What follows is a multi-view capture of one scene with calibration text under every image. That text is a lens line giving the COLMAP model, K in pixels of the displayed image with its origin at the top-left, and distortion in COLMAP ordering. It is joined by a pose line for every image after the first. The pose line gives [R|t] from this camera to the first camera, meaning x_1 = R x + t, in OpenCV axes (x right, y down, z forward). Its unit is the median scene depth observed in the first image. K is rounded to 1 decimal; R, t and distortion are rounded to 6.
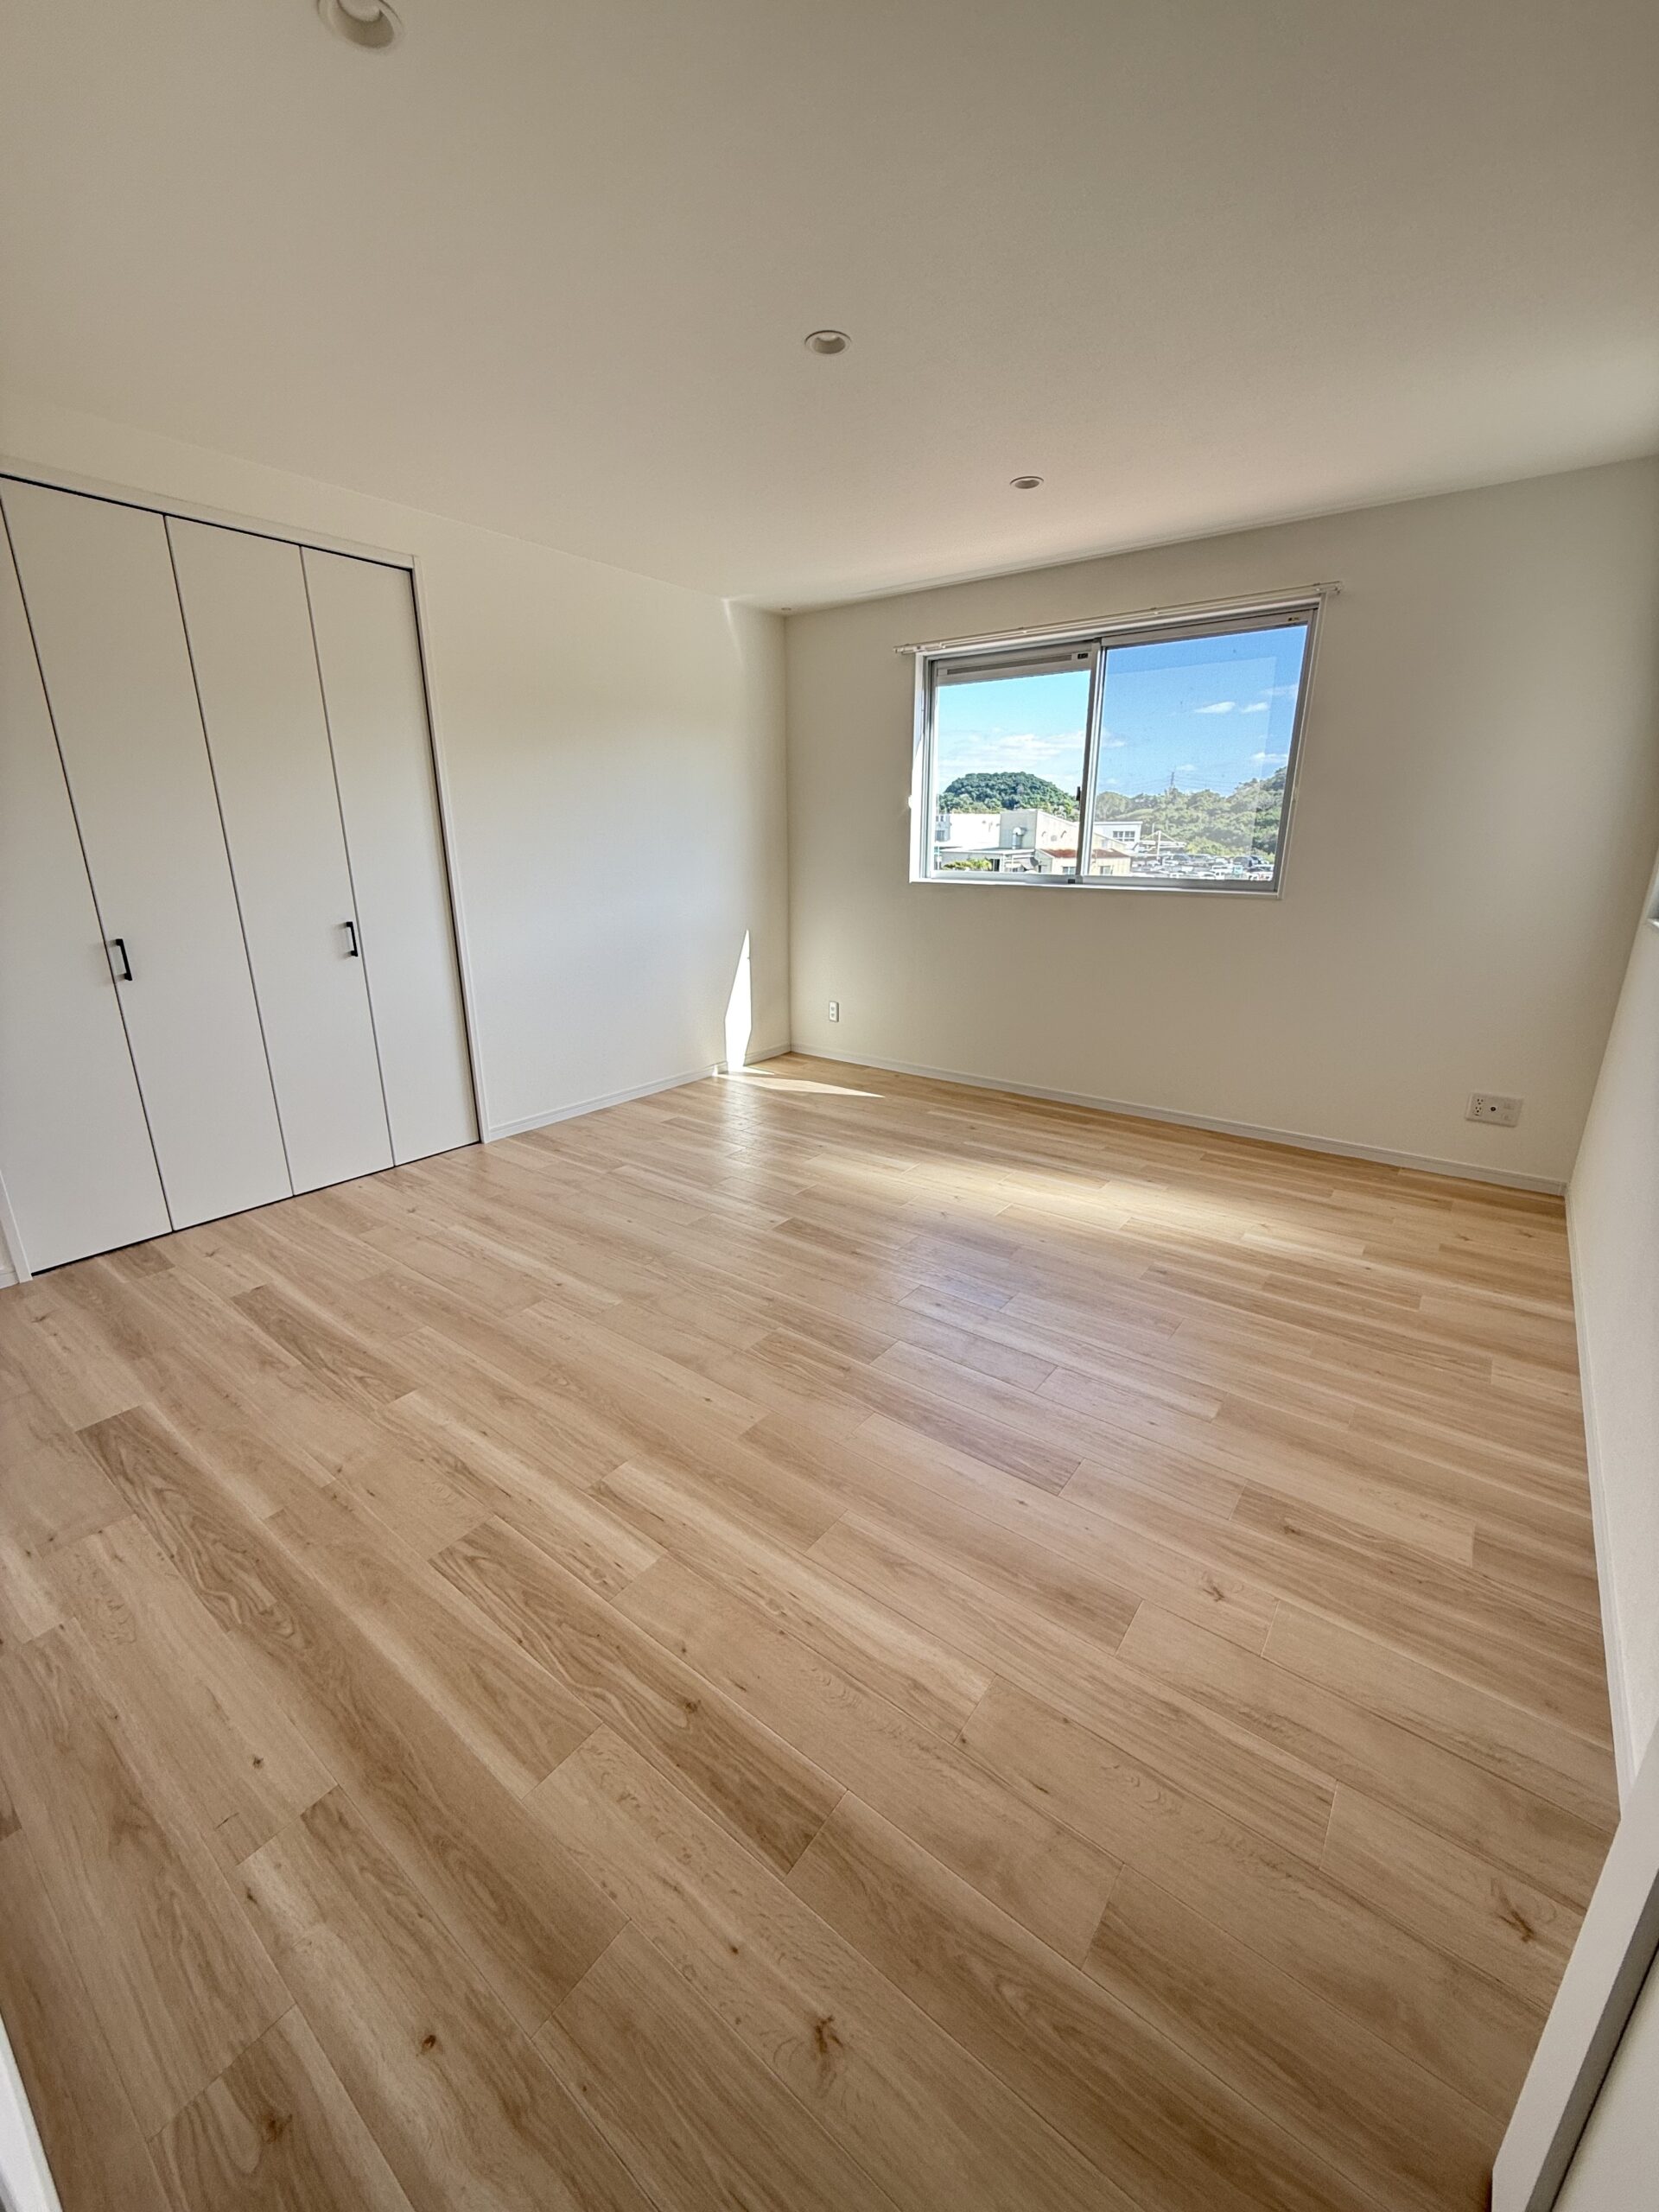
lens RADIAL K [[886.3, 0, 844.7], [0, 886.3, 1097.3], [0, 0, 1]] dist [-0.003840, -0.000123]
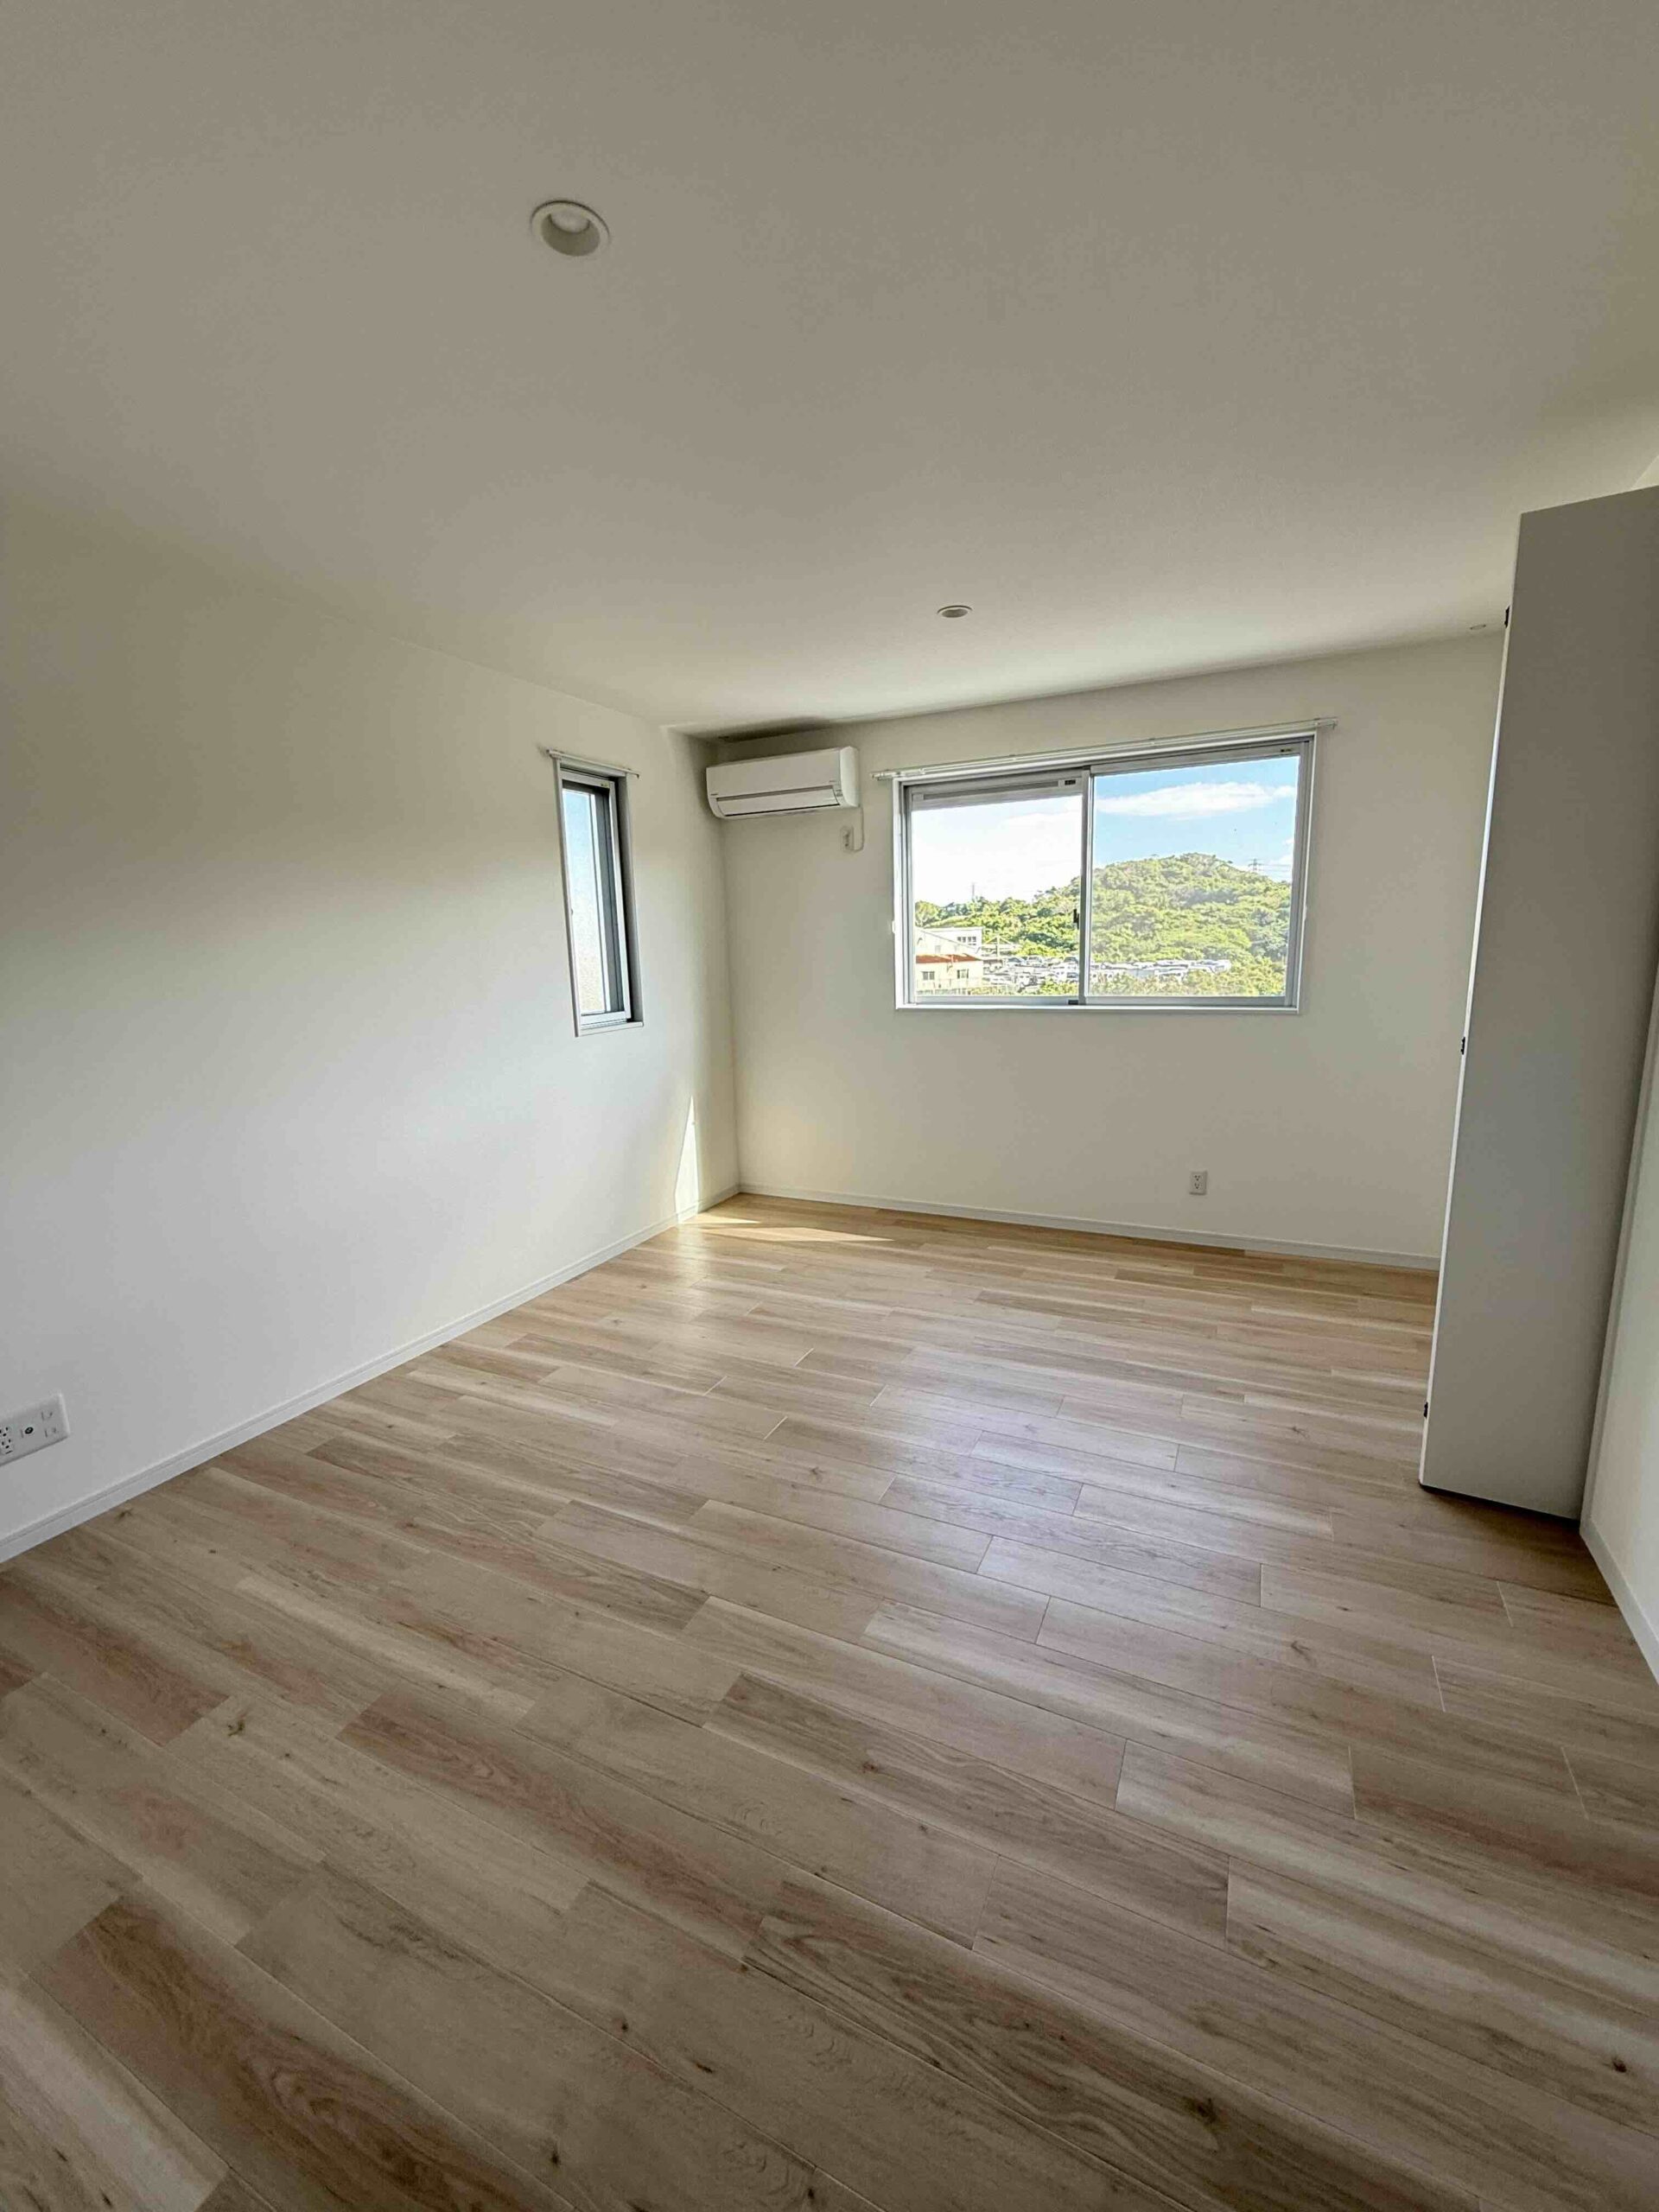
lens RADIAL K [[929.5, 0, 818.5], [0, 929.5, 1118.0], [0, 0, 1]] dist [0.011475, 0.000024]
pose [[0.982784, -0.059438, 0.174938, -0.197031], [0.077289, 0.992273, -0.097062, -0.038275], [-0.167817, 0.108912, 0.979784, 0.052804]]
